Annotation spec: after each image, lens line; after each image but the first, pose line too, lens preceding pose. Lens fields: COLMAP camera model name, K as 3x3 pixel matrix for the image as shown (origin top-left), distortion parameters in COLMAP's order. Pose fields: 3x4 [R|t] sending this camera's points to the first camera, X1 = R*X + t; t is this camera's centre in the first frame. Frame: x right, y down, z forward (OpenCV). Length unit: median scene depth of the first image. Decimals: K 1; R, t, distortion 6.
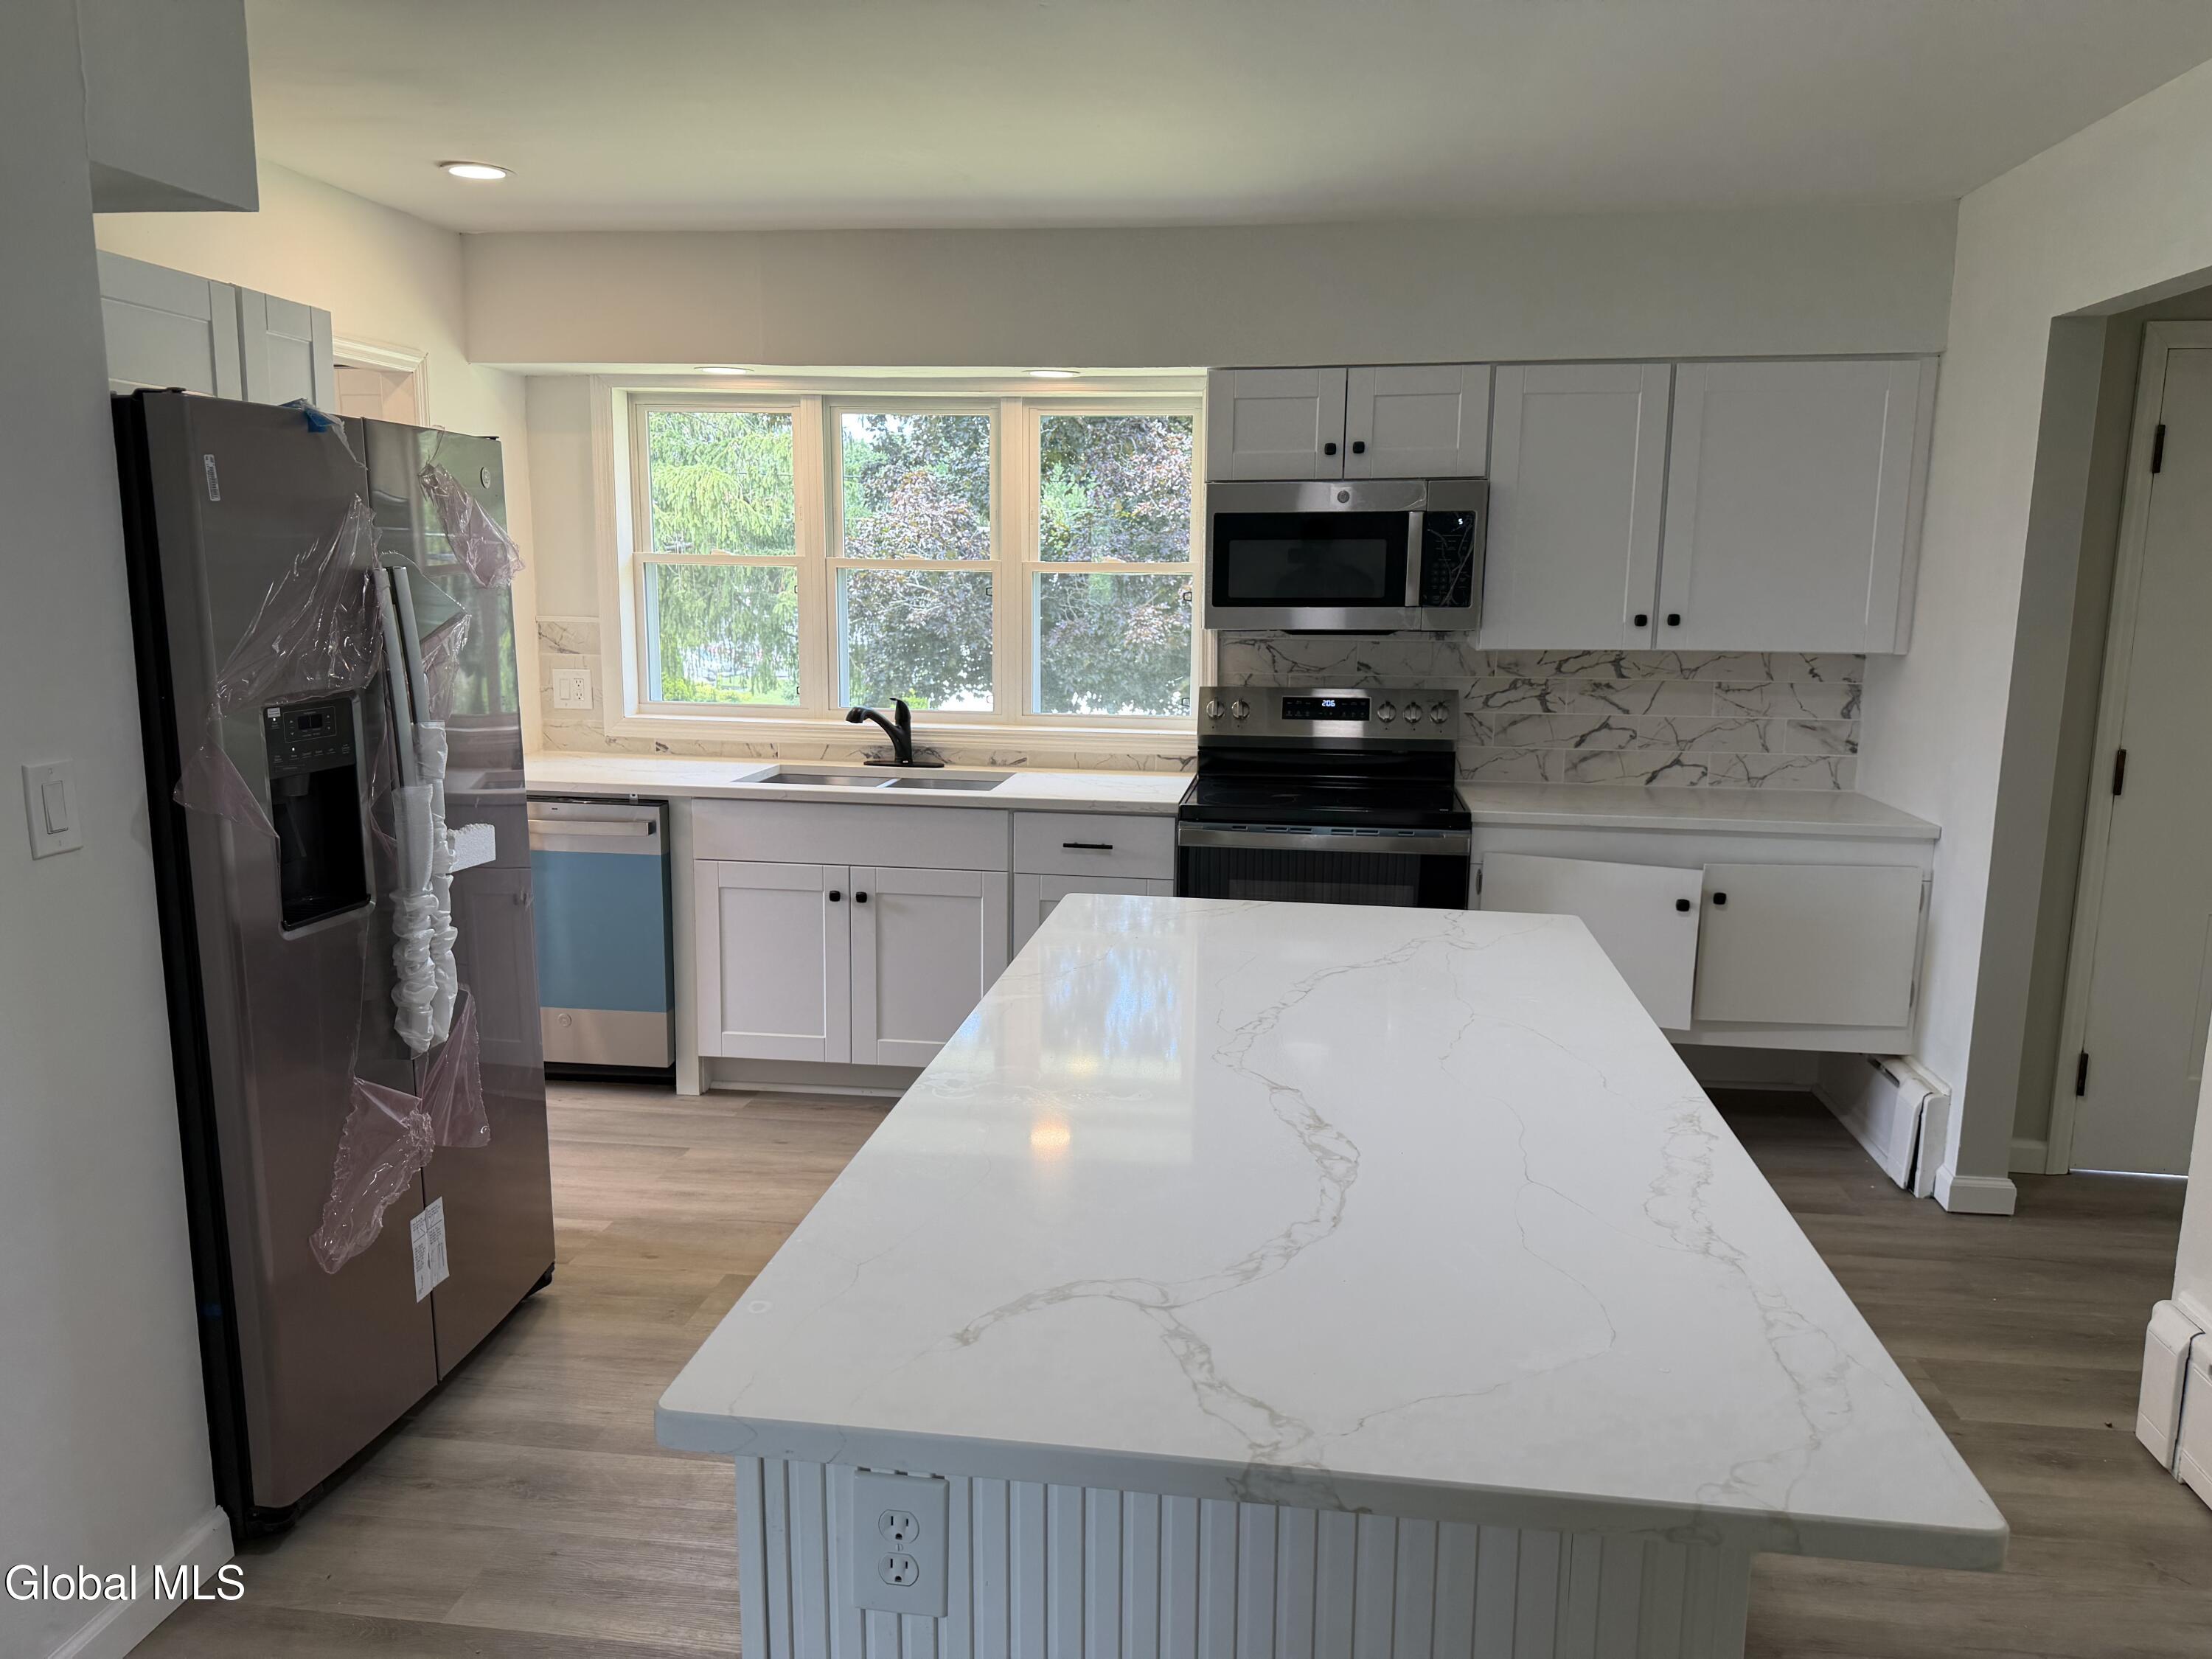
lens RADIAL K [[1524.3, 0, 1106.1], [0, 1524.3, 834.3], [0, 0, 1]] dist [0.149782, -0.252205]
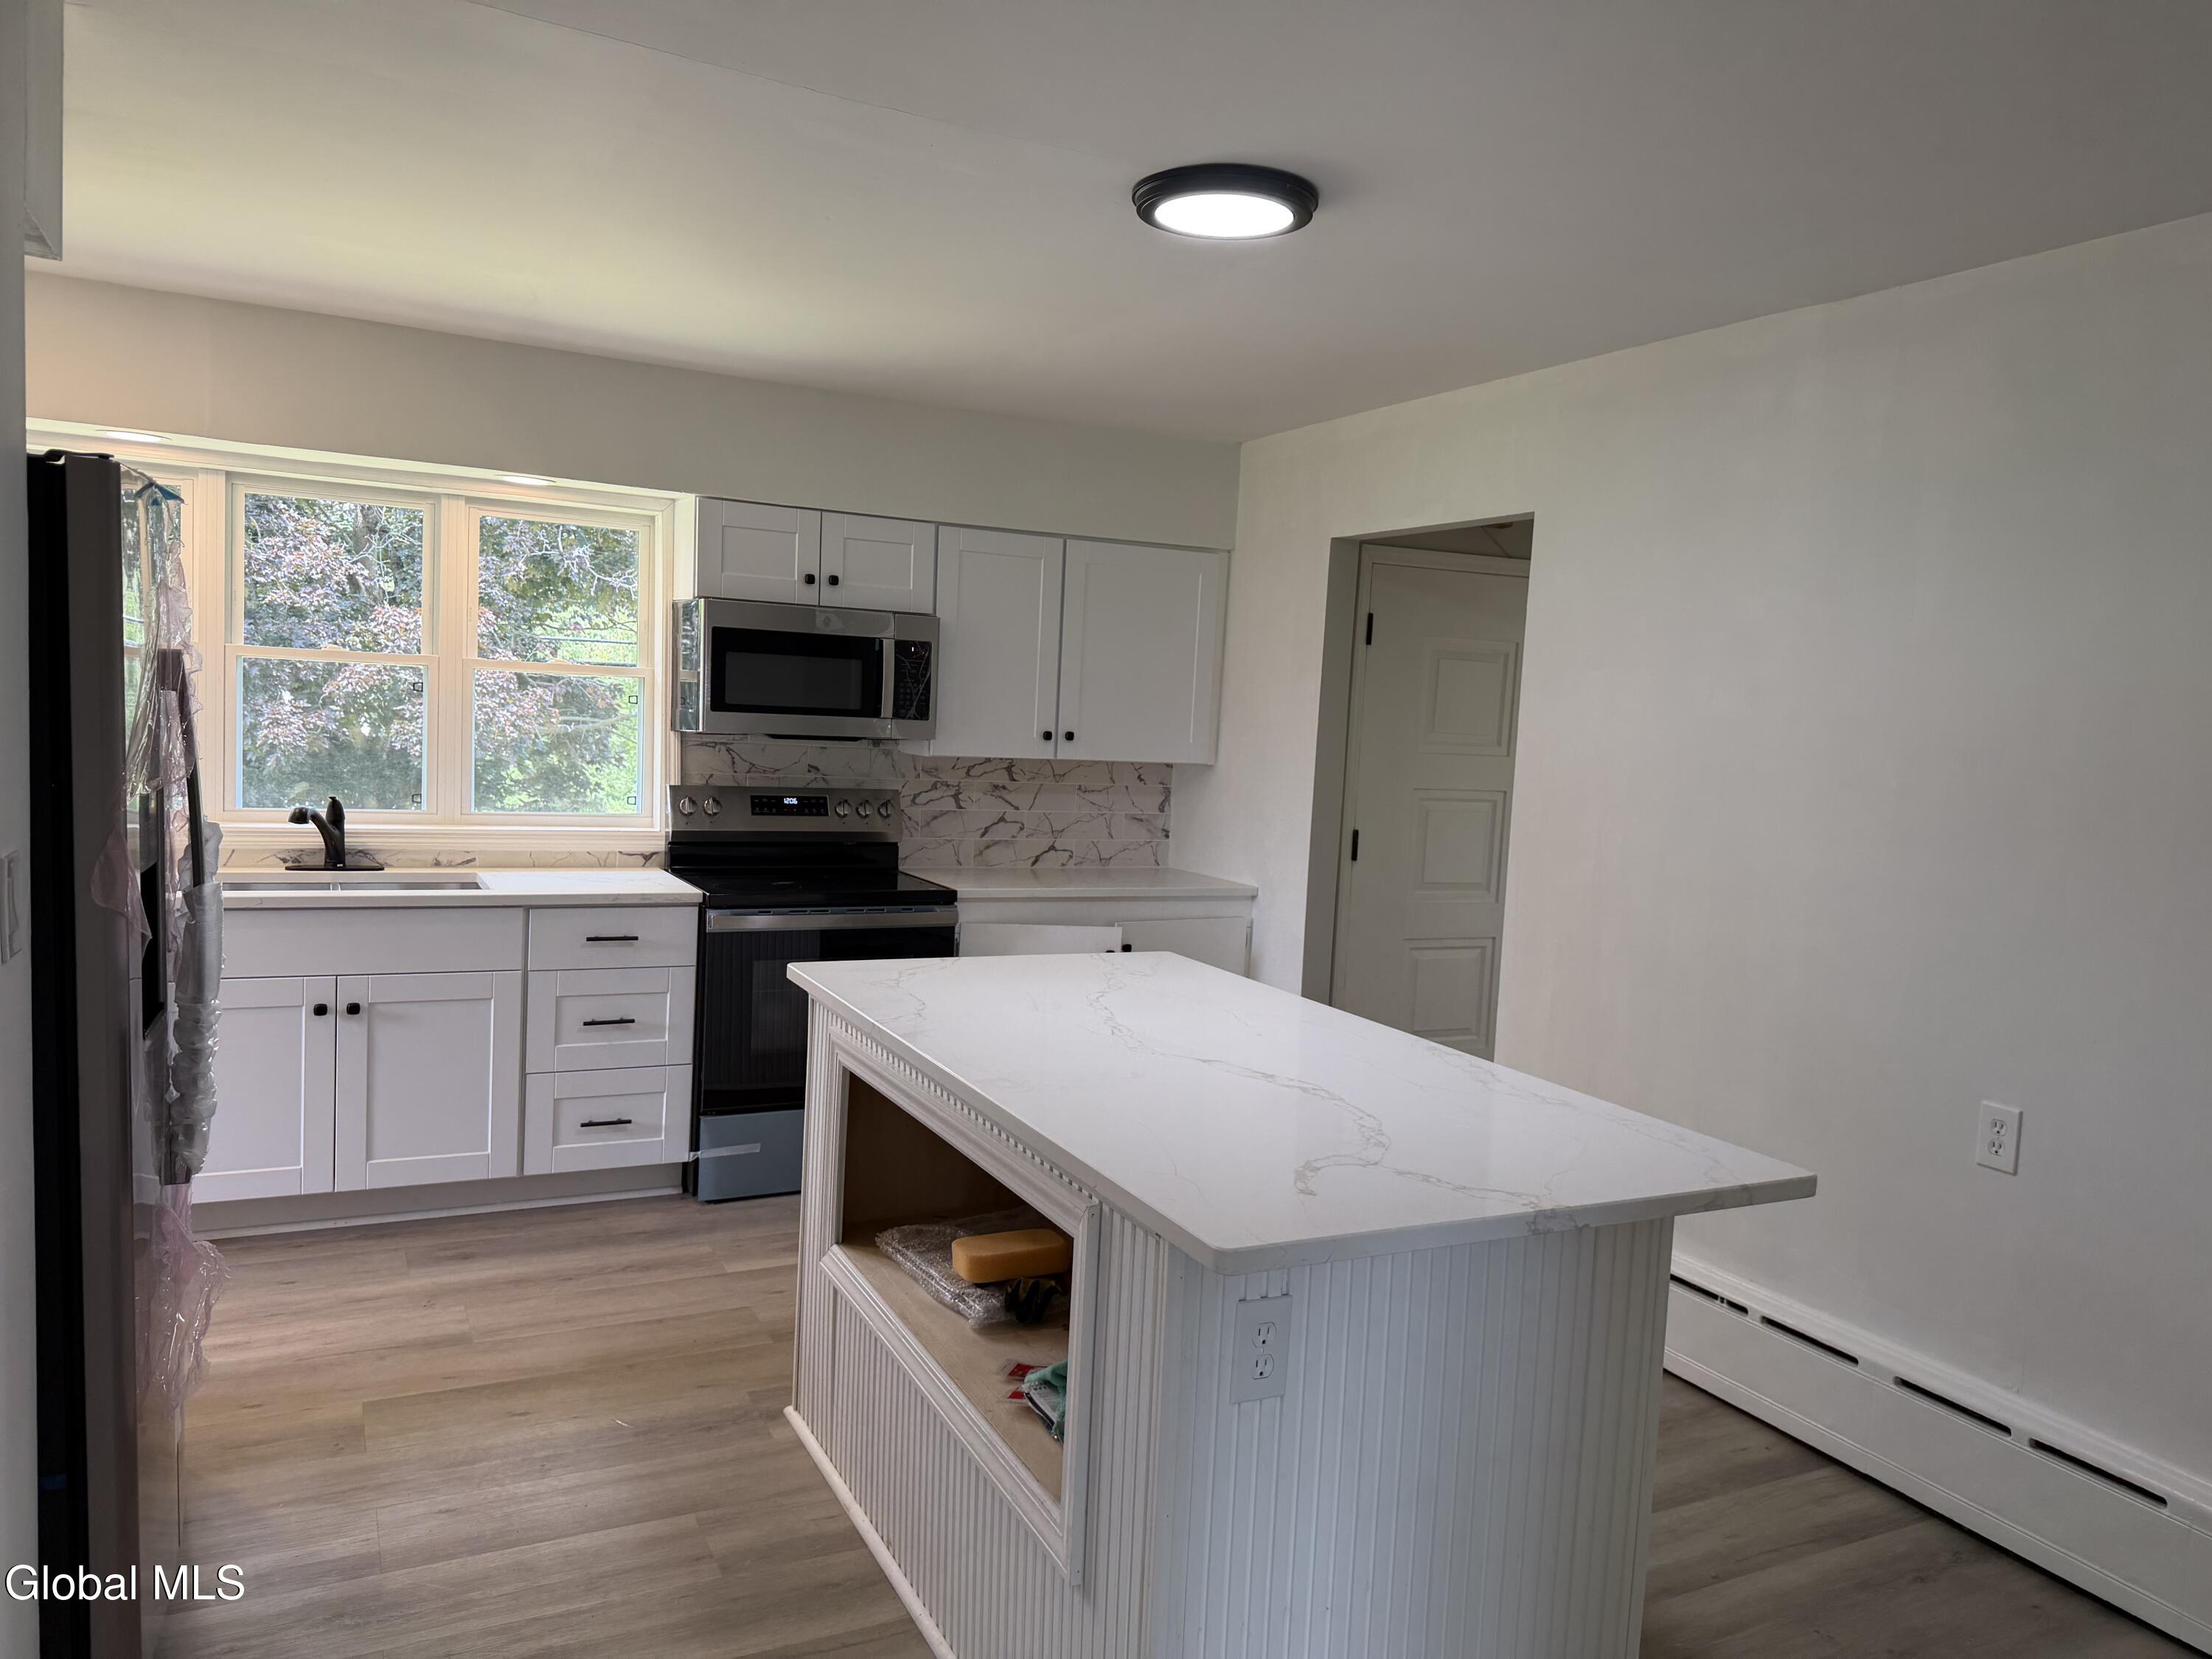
lens RADIAL K [[1524.3, 0, 1106.1], [0, 1524.3, 834.3], [0, 0, 1]] dist [0.149782, -0.252205]
pose [[0.822649, -0.016066, 0.568323, -0.308369], [0.056816, 0.996920, -0.054059, 0.012194], [-0.565704, 0.076762, 0.821028, -0.044524]]
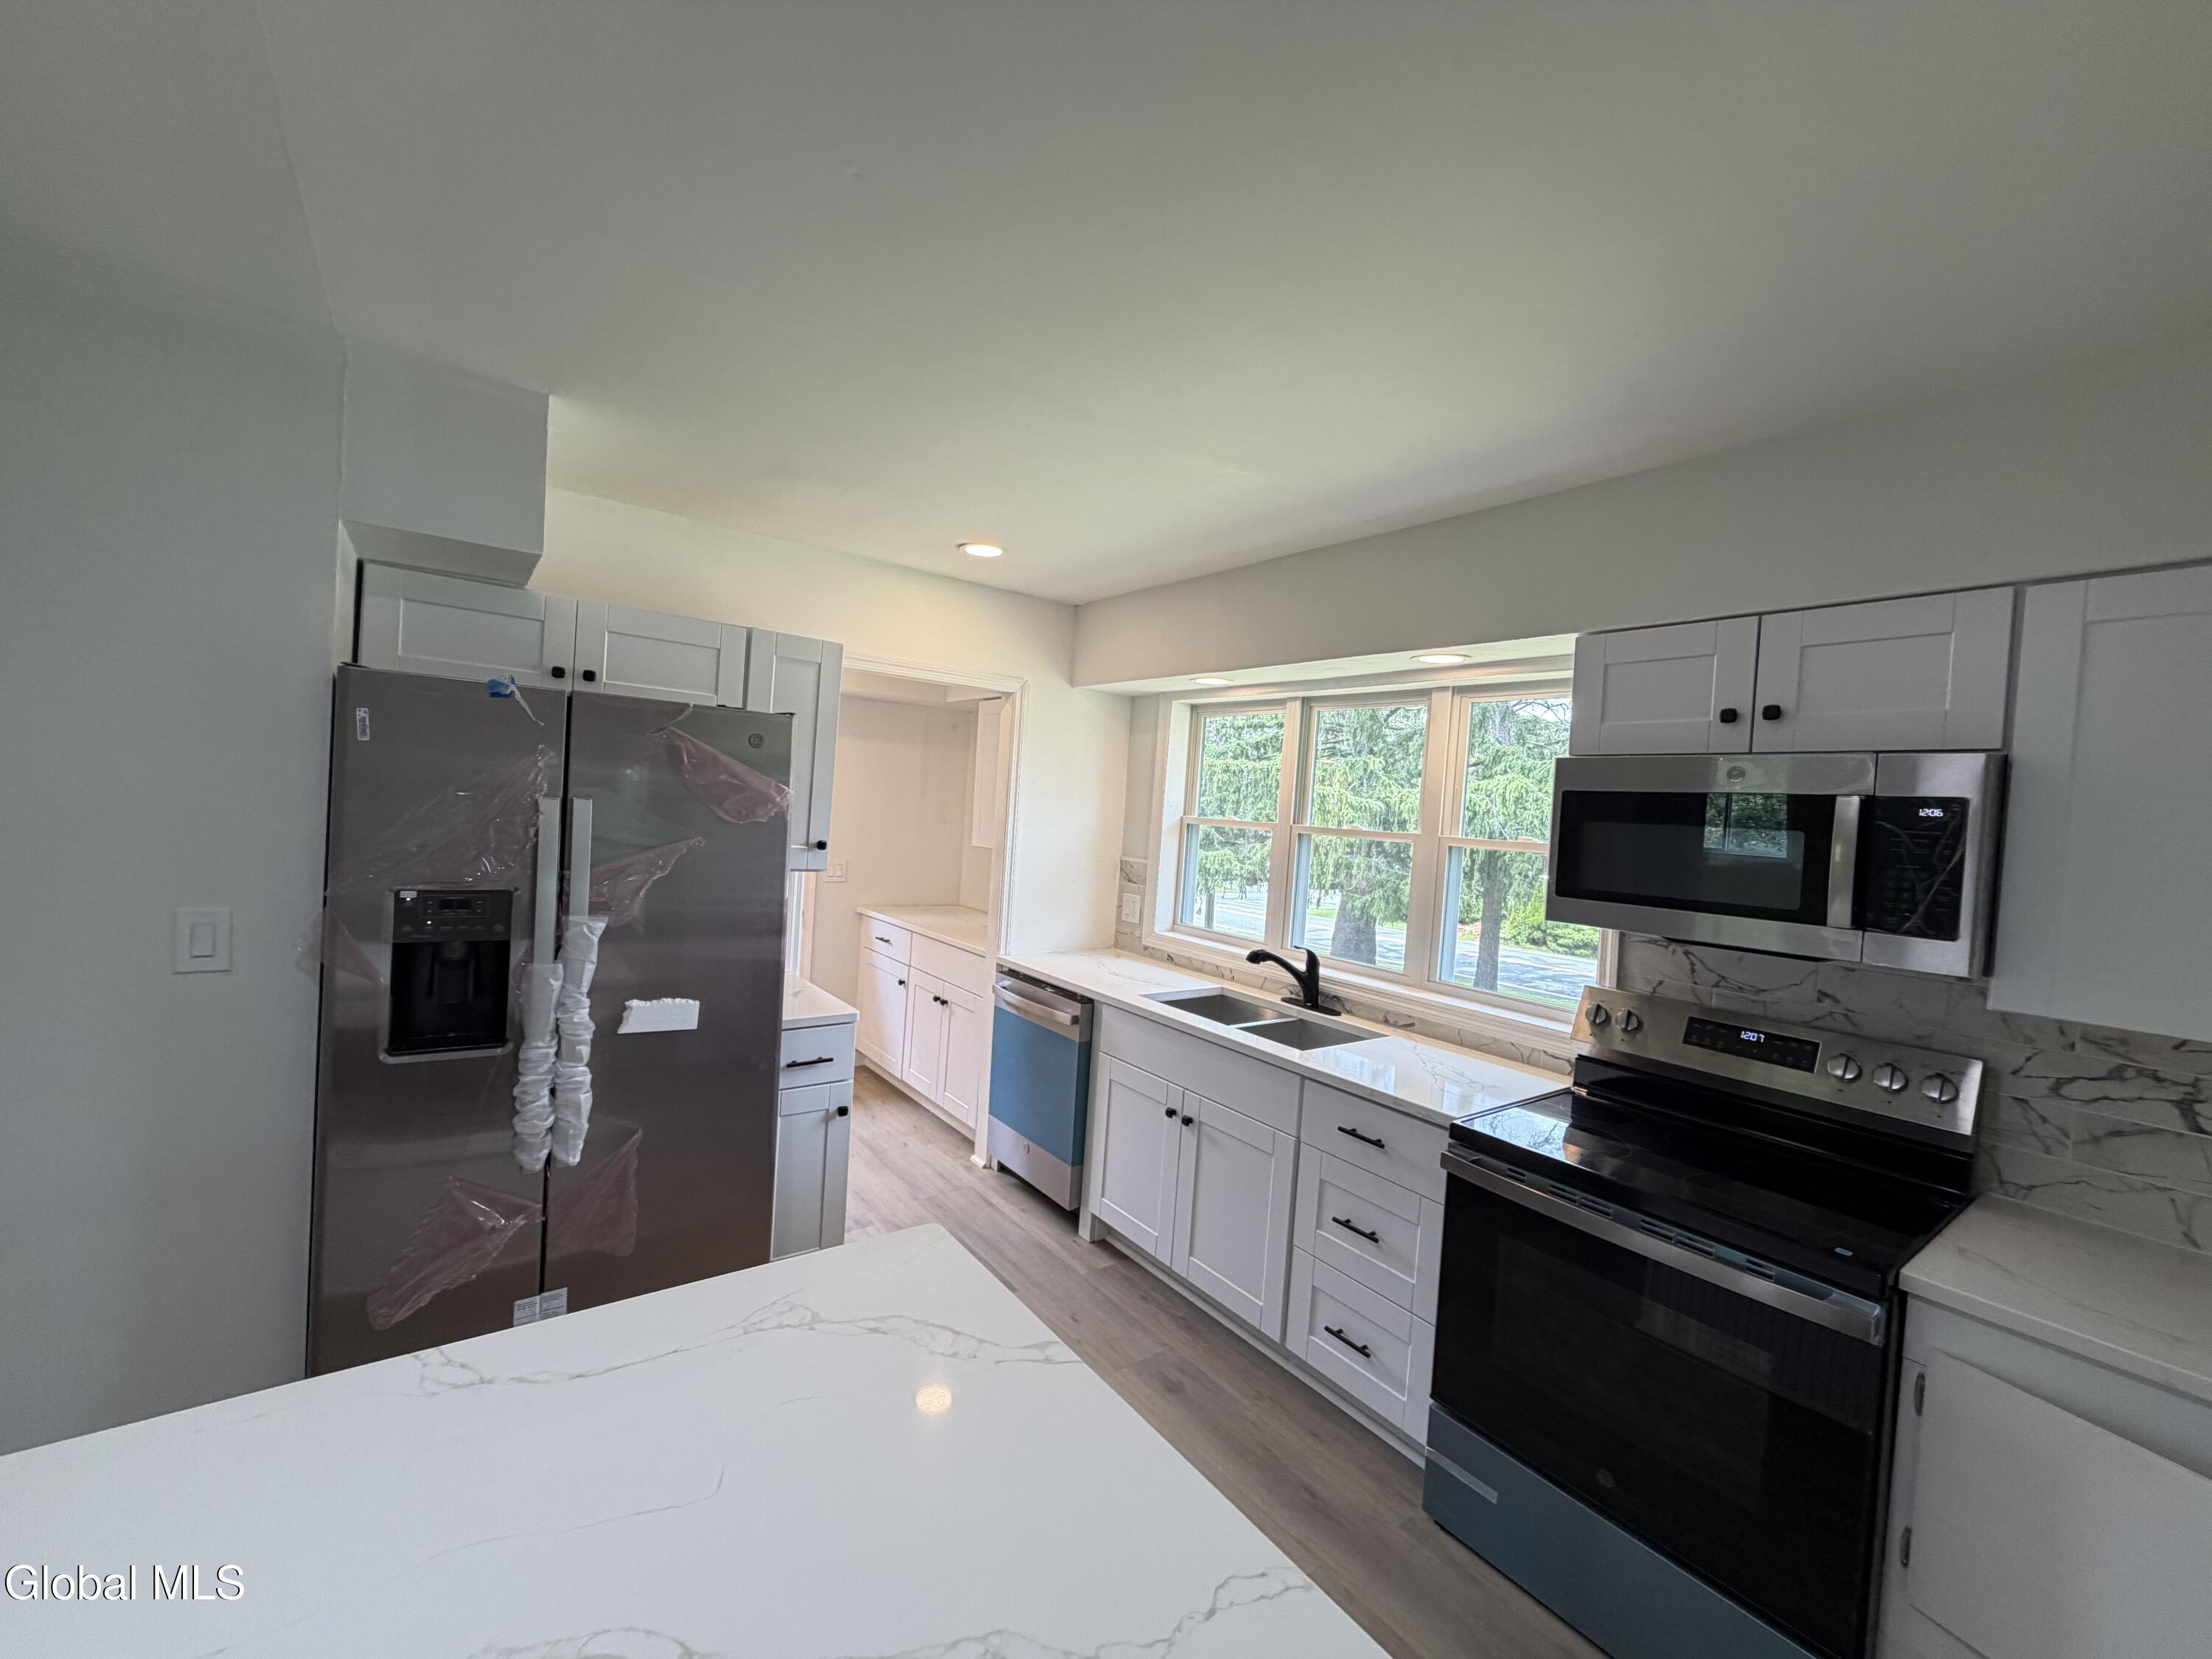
lens RADIAL K [[879.0, 0, 1103.8], [0, 879.0, 833.2], [0, 0, 1]] dist [0.000311, -0.000079]
pose [[0.702518, 0.056483, -0.709421, 0.229738], [-0.179440, 0.978697, -0.099771, -0.085246], [0.688673, 0.197390, 0.697687, 0.455407]]
